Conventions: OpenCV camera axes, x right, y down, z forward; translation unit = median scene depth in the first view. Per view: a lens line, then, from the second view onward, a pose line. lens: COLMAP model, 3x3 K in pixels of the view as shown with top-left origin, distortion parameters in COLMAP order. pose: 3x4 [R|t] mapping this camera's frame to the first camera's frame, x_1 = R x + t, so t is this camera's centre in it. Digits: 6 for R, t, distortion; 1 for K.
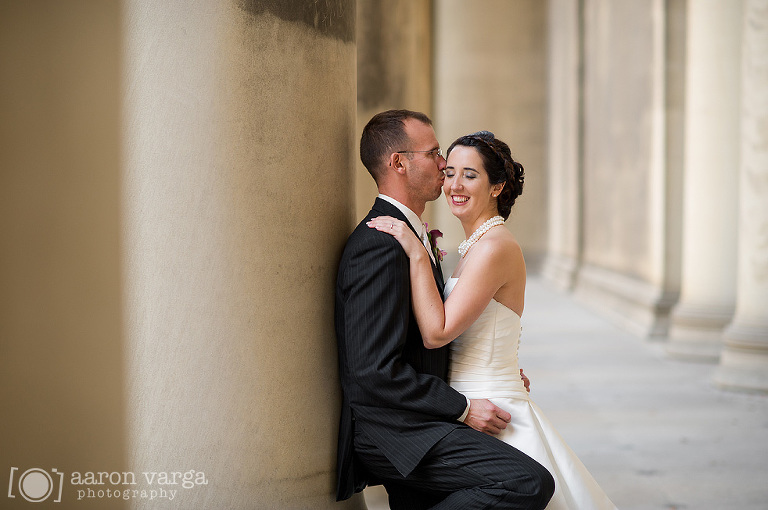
lens RADIAL K [[1806.3, 0, 382.4], [0, 1806.3, 253.6], [0, 0, 1]] dist [-0.081781, 0.108951]
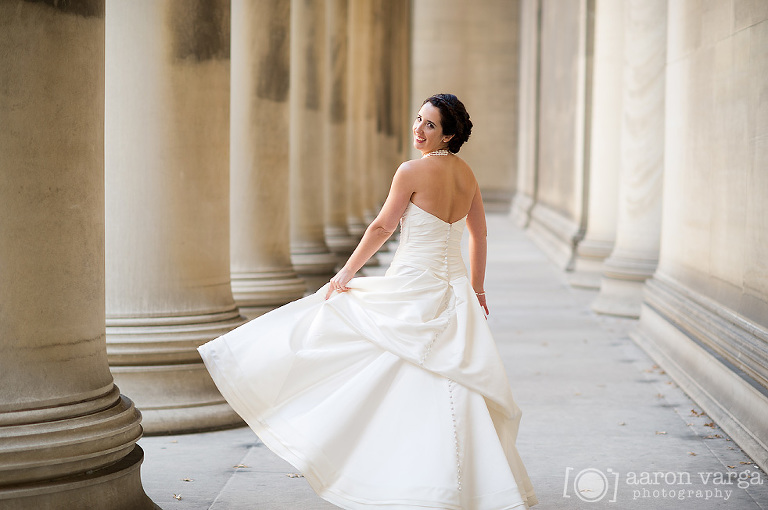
lens RADIAL K [[1806.3, 0, 382.4], [0, 1806.3, 253.6], [0, 0, 1]] dist [-0.081781, 0.108951]
pose [[0.999911, 0.012526, -0.004672, 0.045927], [-0.012358, 0.999328, 0.034505, 0.001424], [0.005101, -0.034444, 0.999394, -0.069340]]
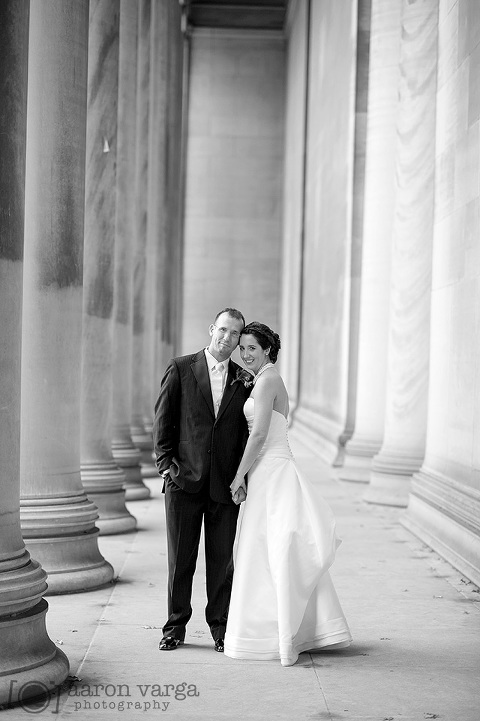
lens RADIAL K [[1695.7, 0, 240.0], [0, 1695.7, 360.5], [0, 0, 1]] dist [-0.081781, 0.108951]
pose [[0.998299, 0.023439, 0.053383, 0.024582], [-0.022383, 0.999544, -0.020283, 0.000655], [-0.053834, 0.019054, 0.998368, -0.133320]]
